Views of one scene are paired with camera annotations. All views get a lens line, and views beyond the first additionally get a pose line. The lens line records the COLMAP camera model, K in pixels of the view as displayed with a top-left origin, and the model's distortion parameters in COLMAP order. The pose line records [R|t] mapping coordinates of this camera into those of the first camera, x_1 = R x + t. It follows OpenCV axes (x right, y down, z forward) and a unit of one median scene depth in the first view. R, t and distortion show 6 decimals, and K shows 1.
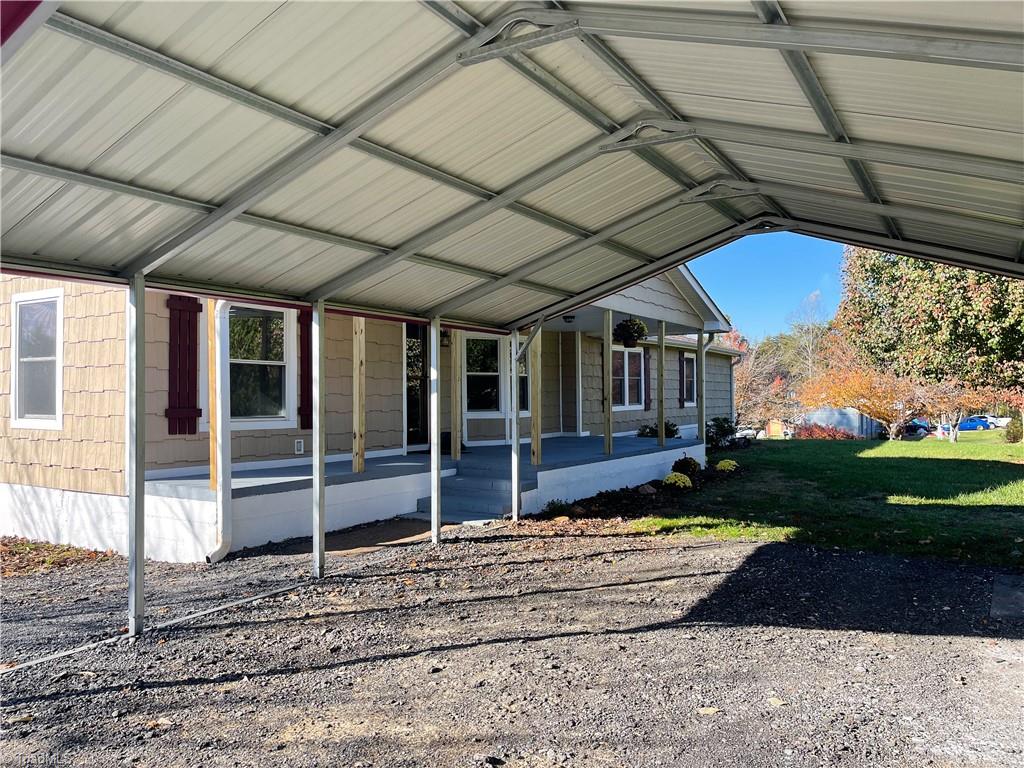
lens RADIAL K [[771.6, 0, 512.0], [0, 771.6, 384.0], [0, 0, 1]] dist [0.090596, -0.144121]
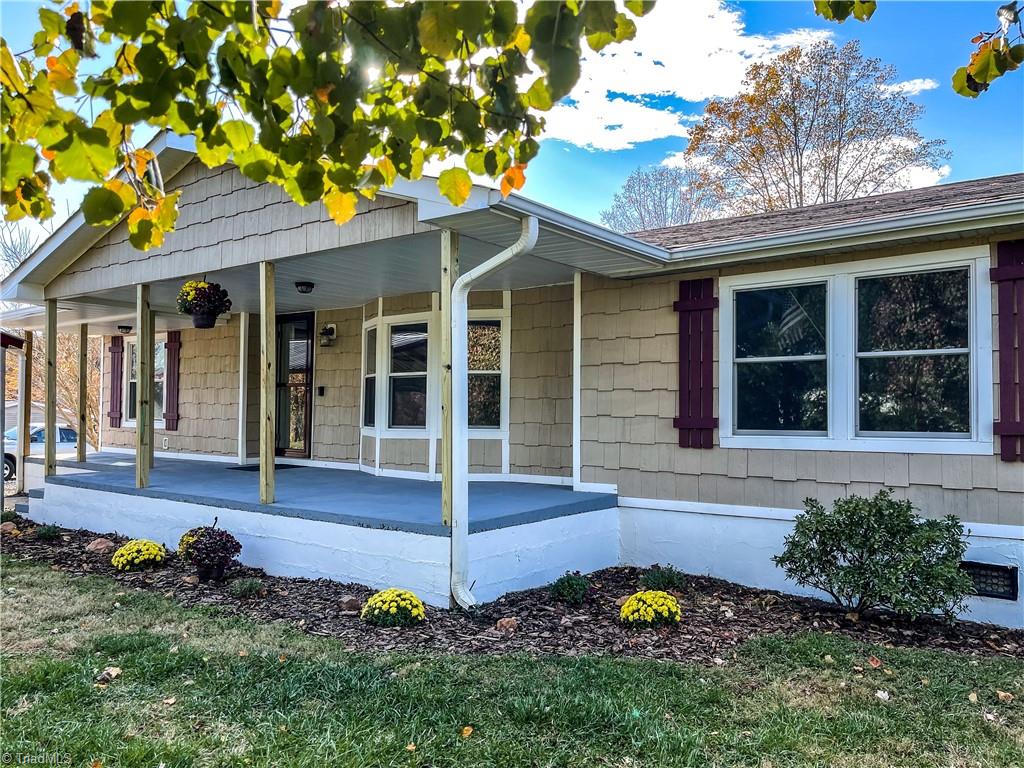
lens RADIAL K [[771.6, 0, 512.0], [0, 771.6, 384.0], [0, 0, 1]] dist [0.090596, -0.144121]
pose [[-0.119636, -0.030665, -0.992344, 0.590031], [0.023818, 0.999147, -0.033746, 0.019737], [0.992532, -0.027673, -0.118804, 1.077569]]
